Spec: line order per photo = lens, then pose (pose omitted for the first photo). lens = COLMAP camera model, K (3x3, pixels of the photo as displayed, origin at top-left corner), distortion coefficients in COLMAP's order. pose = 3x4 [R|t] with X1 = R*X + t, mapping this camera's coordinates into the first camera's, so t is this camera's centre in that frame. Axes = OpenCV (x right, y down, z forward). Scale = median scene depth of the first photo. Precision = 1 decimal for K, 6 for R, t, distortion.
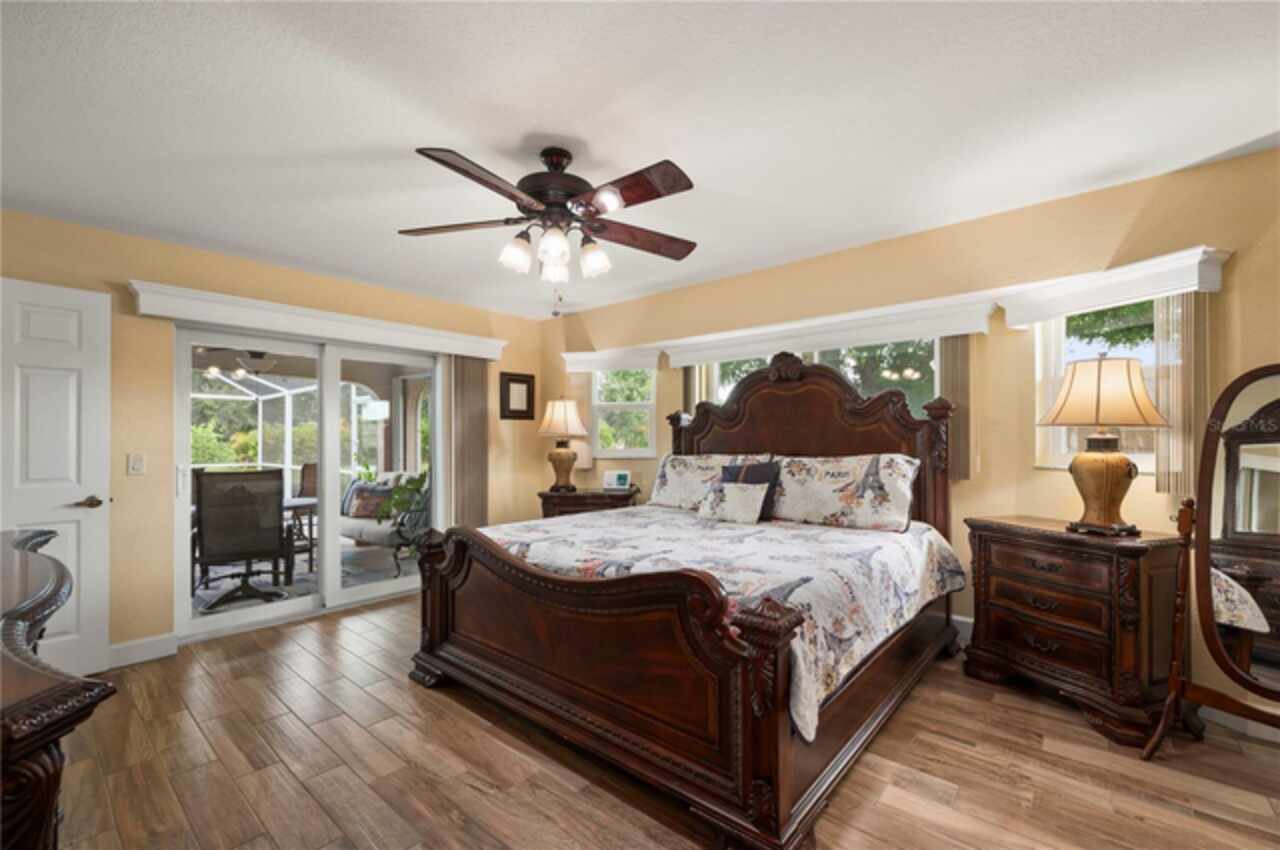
lens RADIAL K [[530.5, 0, 631.5], [0, 530.5, 427.7], [0, 0, 1]] dist [-0.000015, -0.000022]
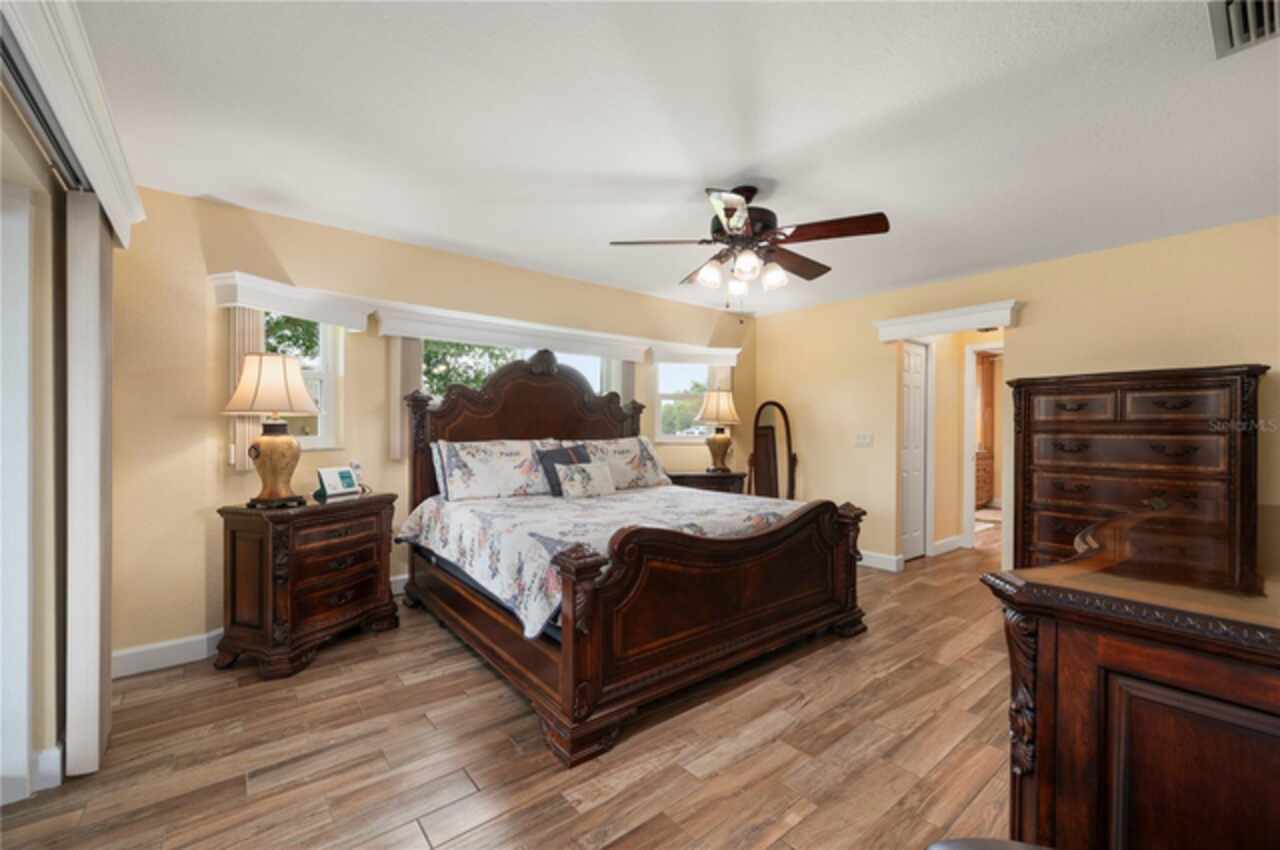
lens RADIAL K [[530.5, 0, 631.5], [0, 530.5, 427.7], [0, 0, 1]] dist [-0.000015, -0.000022]
pose [[0.183662, -0.002247, 0.982987, -0.960885], [-0.039018, 0.999193, 0.009574, 0.010438], [-0.982215, -0.040113, 0.183426, 0.711996]]
